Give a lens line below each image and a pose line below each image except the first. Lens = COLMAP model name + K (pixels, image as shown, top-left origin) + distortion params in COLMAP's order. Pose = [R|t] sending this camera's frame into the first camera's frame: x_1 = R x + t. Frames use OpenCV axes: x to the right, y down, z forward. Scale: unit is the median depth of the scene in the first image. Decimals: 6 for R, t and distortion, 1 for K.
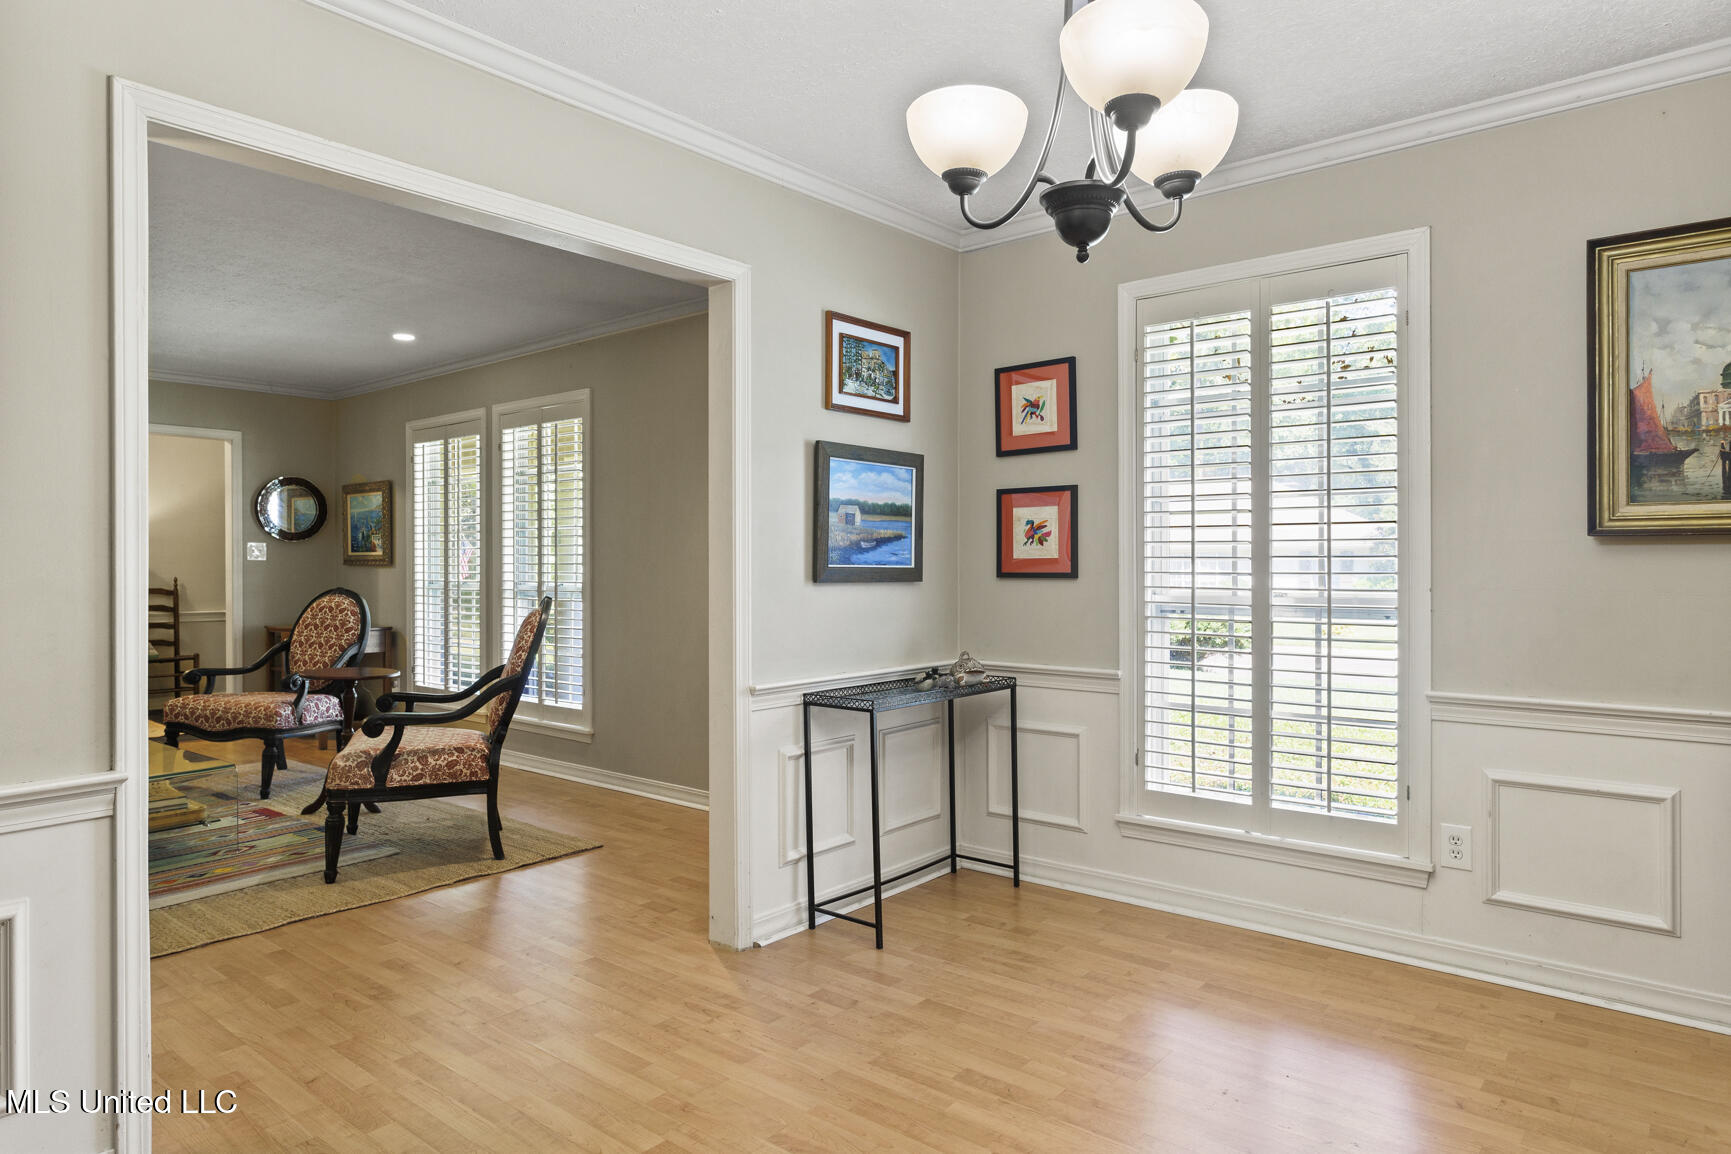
lens RADIAL K [[1085.5, 0, 873.2], [0, 1085.5, 565.4], [0, 0, 1]] dist [-0.006647, 0.004588]
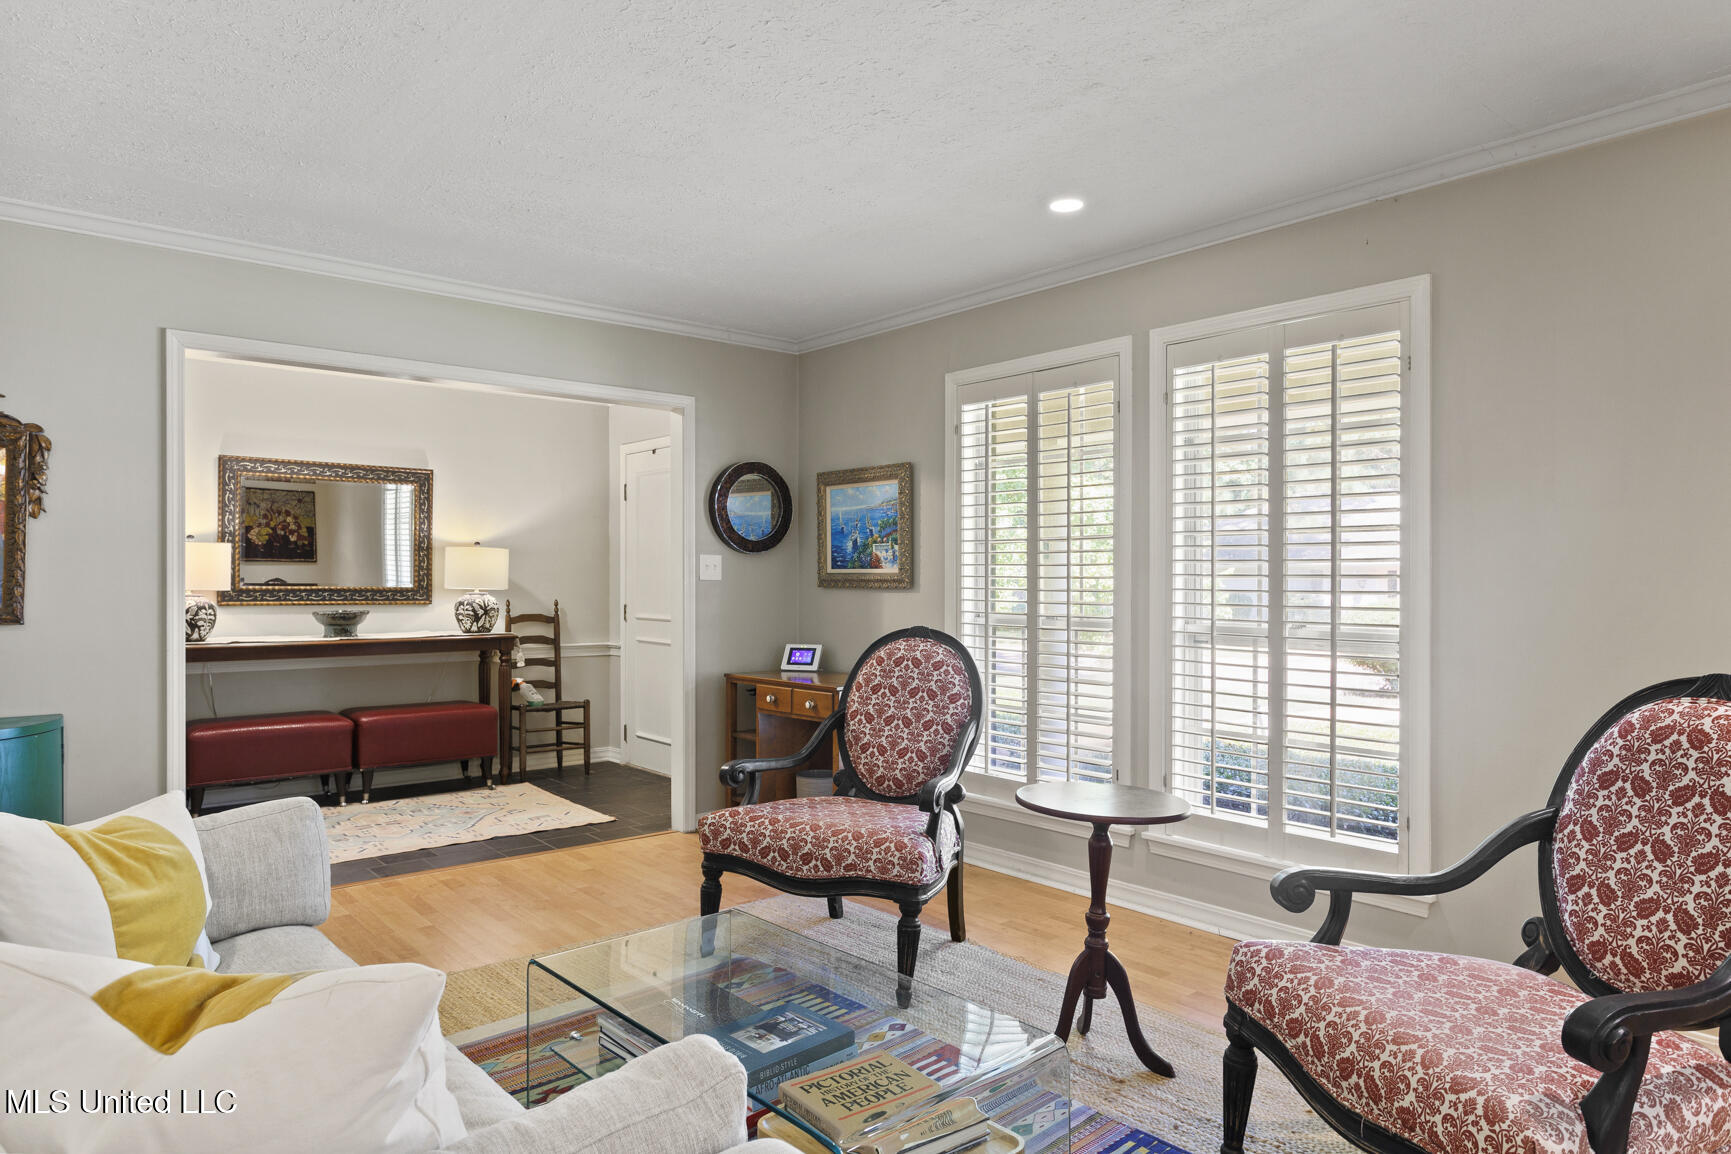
lens RADIAL K [[1085.5, 0, 858.3], [0, 1085.5, 577.9], [0, 0, 1]] dist [-0.006647, 0.004588]
pose [[0.985321, 0.008508, -0.170503, -0.359996], [-0.009668, 0.999935, -0.005972, -0.002417], [0.170441, 0.007532, 0.985339, 0.326929]]
